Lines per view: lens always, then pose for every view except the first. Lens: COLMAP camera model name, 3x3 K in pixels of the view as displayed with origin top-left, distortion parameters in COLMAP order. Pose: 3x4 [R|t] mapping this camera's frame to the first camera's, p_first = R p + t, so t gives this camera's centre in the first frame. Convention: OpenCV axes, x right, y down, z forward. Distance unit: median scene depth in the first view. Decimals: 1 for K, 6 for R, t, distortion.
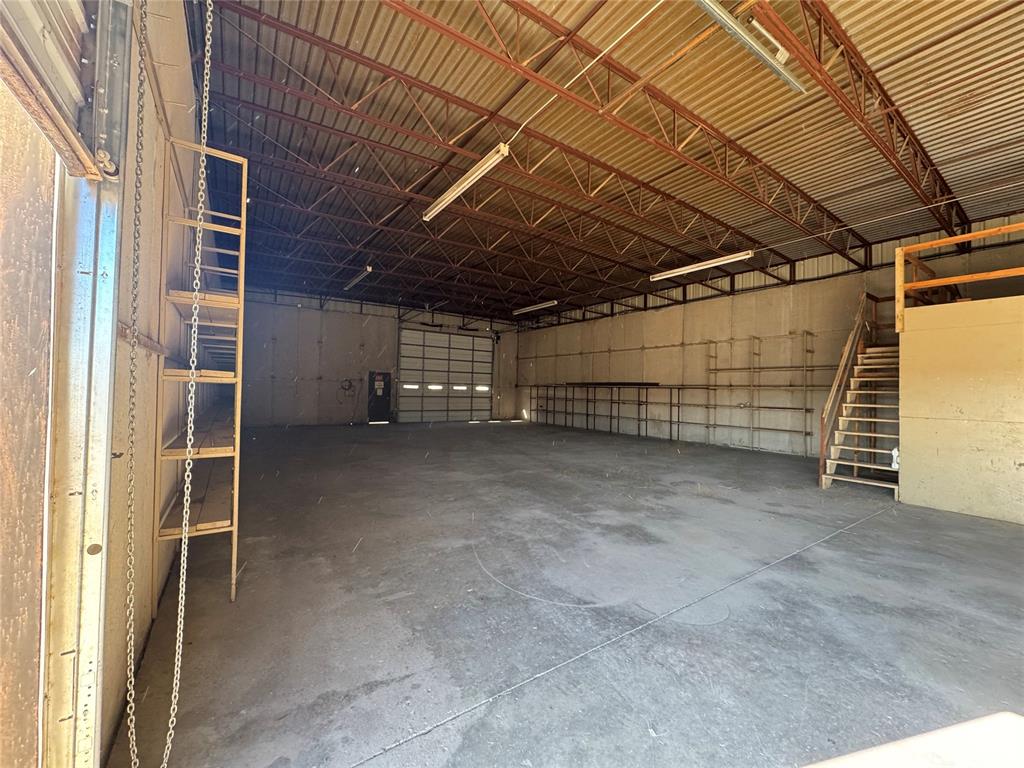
lens RADIAL K [[411.6, 0, 511.4], [0, 411.6, 382.1], [0, 0, 1]] dist [-0.000325, 0.000440]
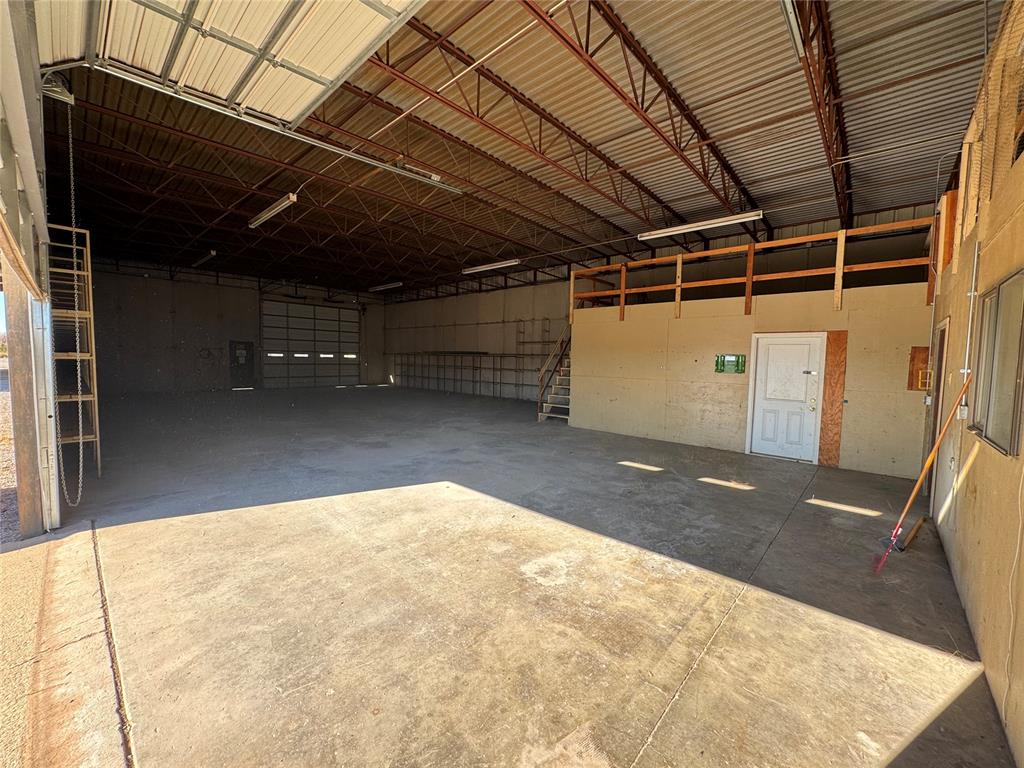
lens RADIAL K [[411.6, 0, 511.5], [0, 411.6, 382.4], [0, 0, 1]] dist [-0.000325, 0.000440]
pose [[0.974004, -0.016207, 0.225950, 0.121379], [-0.002620, 0.996565, 0.082777, -0.008598], [-0.226515, -0.081217, 0.970616, -0.200596]]
